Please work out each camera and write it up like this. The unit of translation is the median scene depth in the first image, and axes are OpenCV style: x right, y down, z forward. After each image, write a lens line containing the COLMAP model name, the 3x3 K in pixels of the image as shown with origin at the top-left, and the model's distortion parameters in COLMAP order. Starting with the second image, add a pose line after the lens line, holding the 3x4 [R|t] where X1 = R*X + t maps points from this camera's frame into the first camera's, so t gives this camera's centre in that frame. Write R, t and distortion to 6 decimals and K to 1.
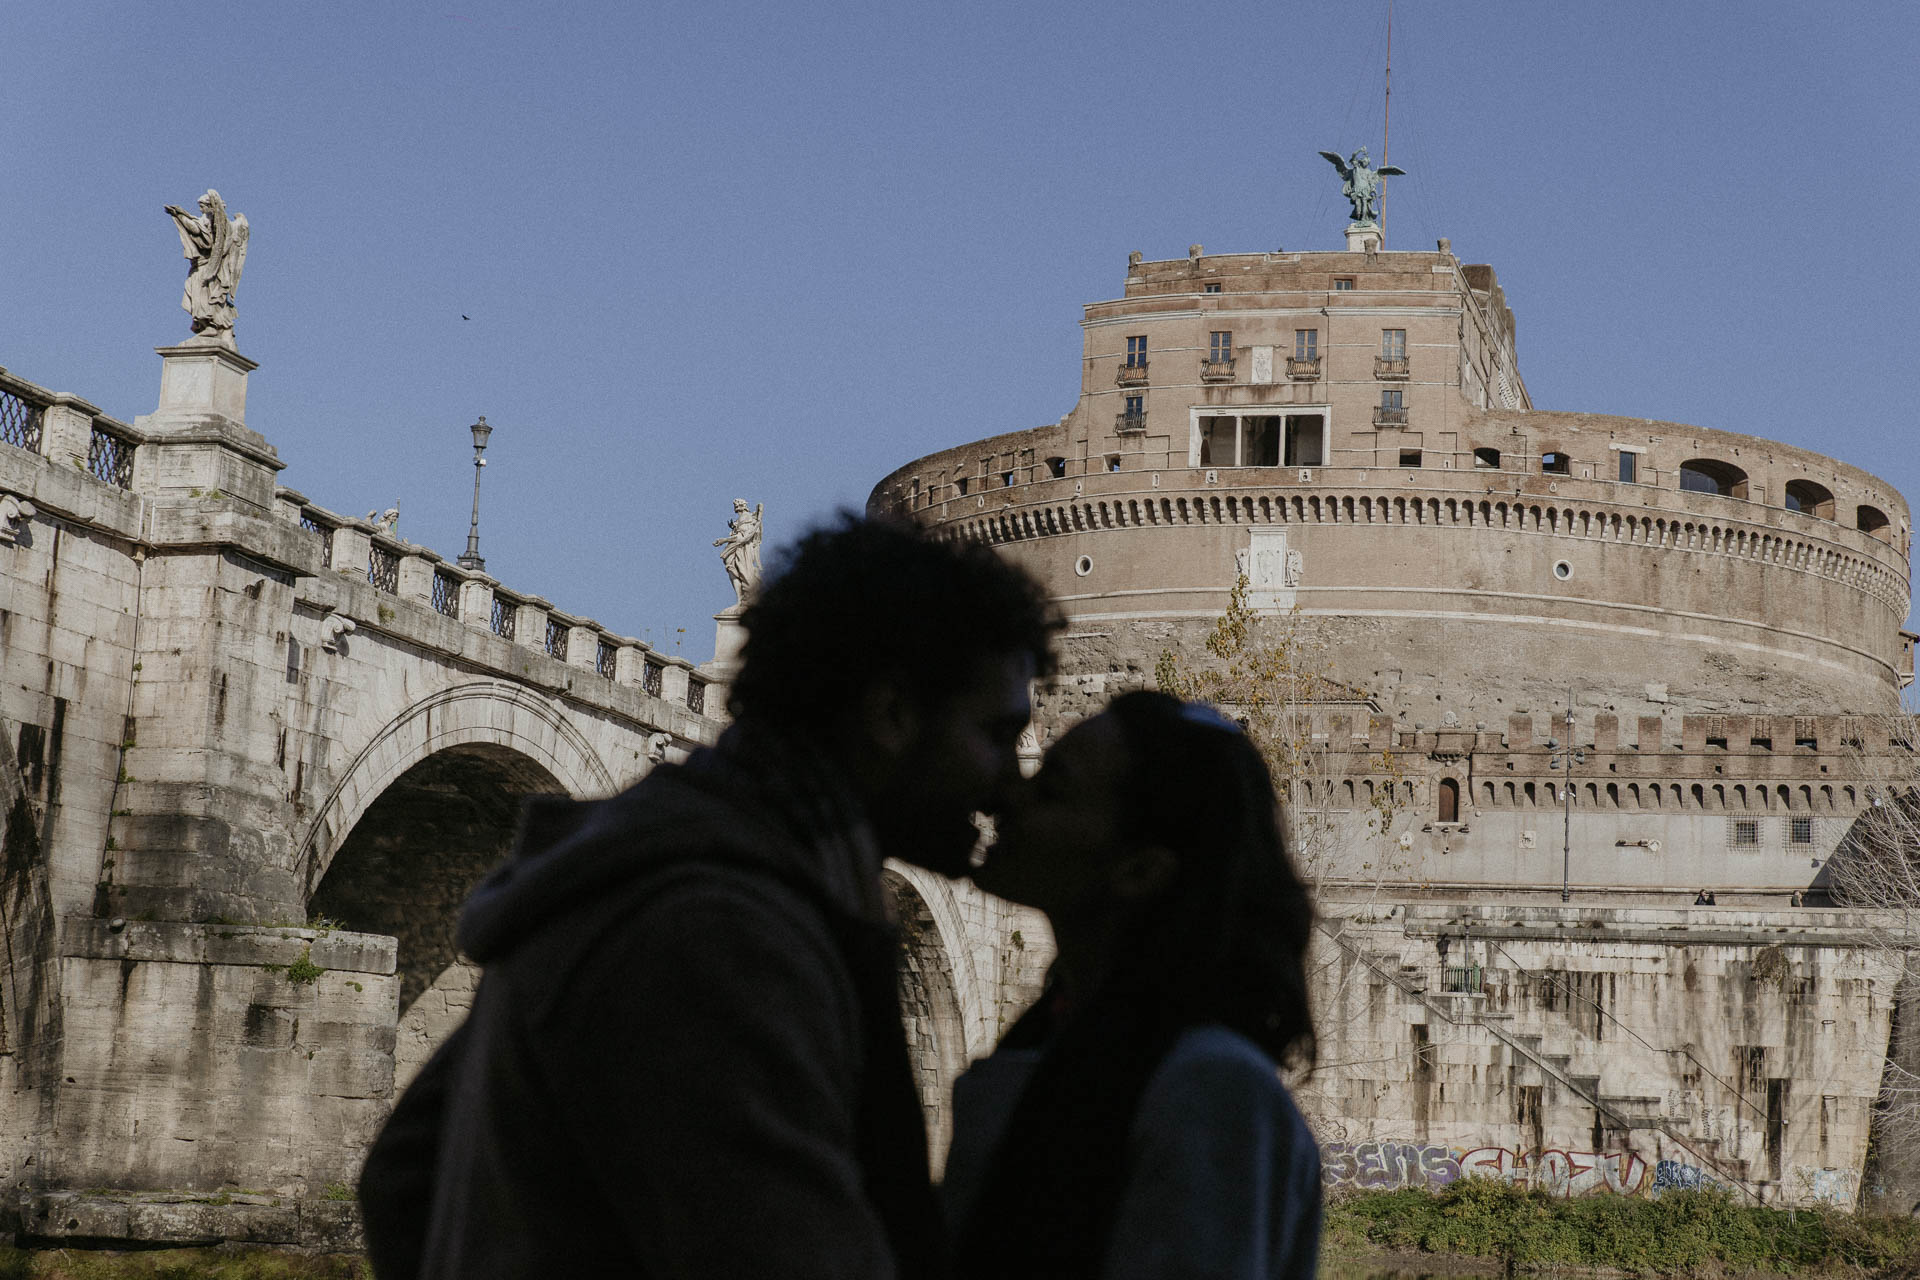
lens RADIAL K [[3001.3, 0, 962.7], [0, 3001.3, 632.2], [0, 0, 1]] dist [-0.003011, 0.000000]
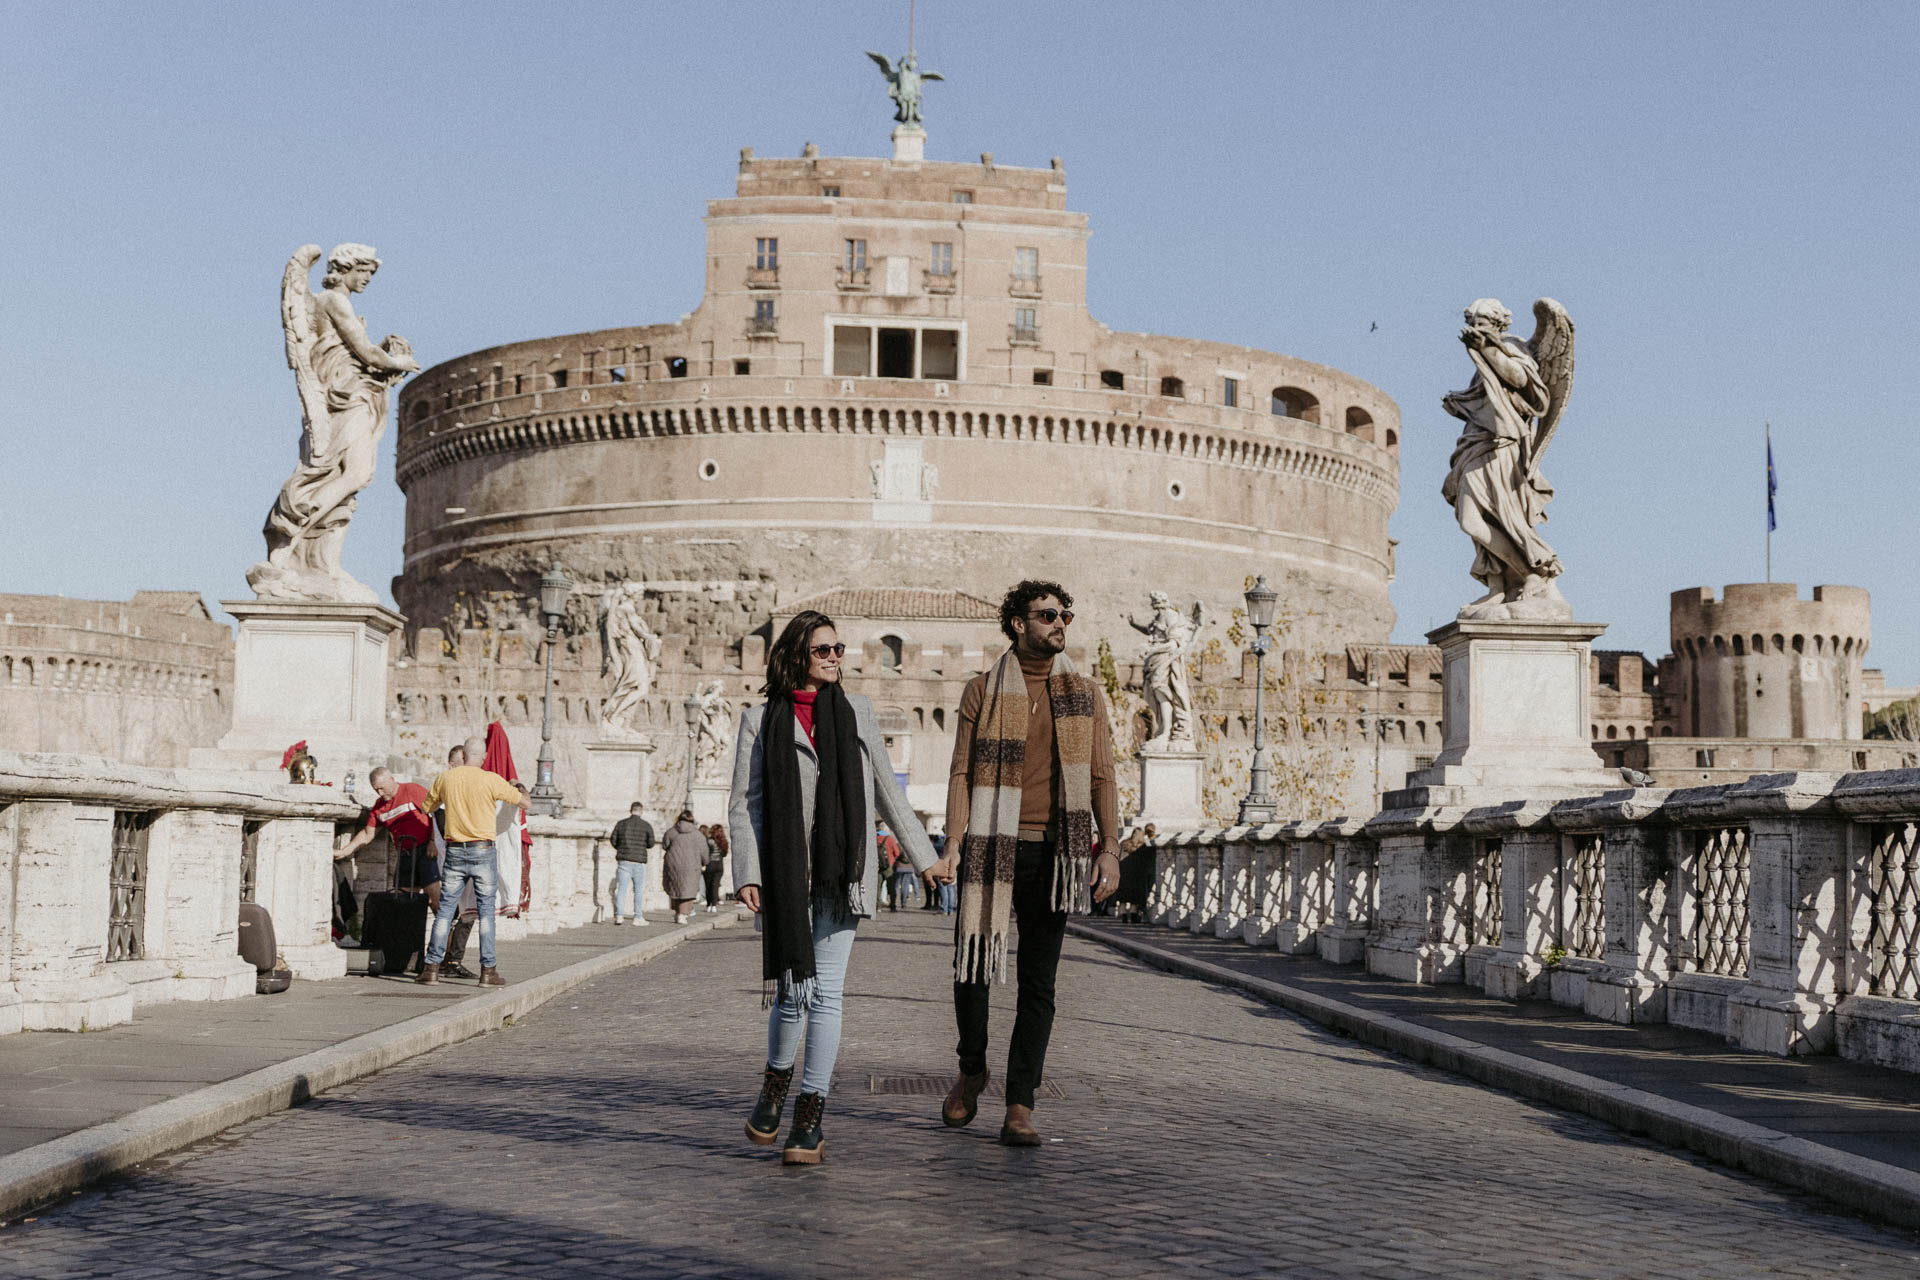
lens RADIAL K [[2447.4, 0, 955.4], [0, 2447.4, 653.6], [0, 0, 1]] dist [-0.000592, 0.000000]
pose [[0.939045, -0.002235, 0.343788, -0.162600], [-0.032448, 0.994939, 0.095098, -0.042010], [-0.342260, -0.100456, 0.934220, 0.219217]]
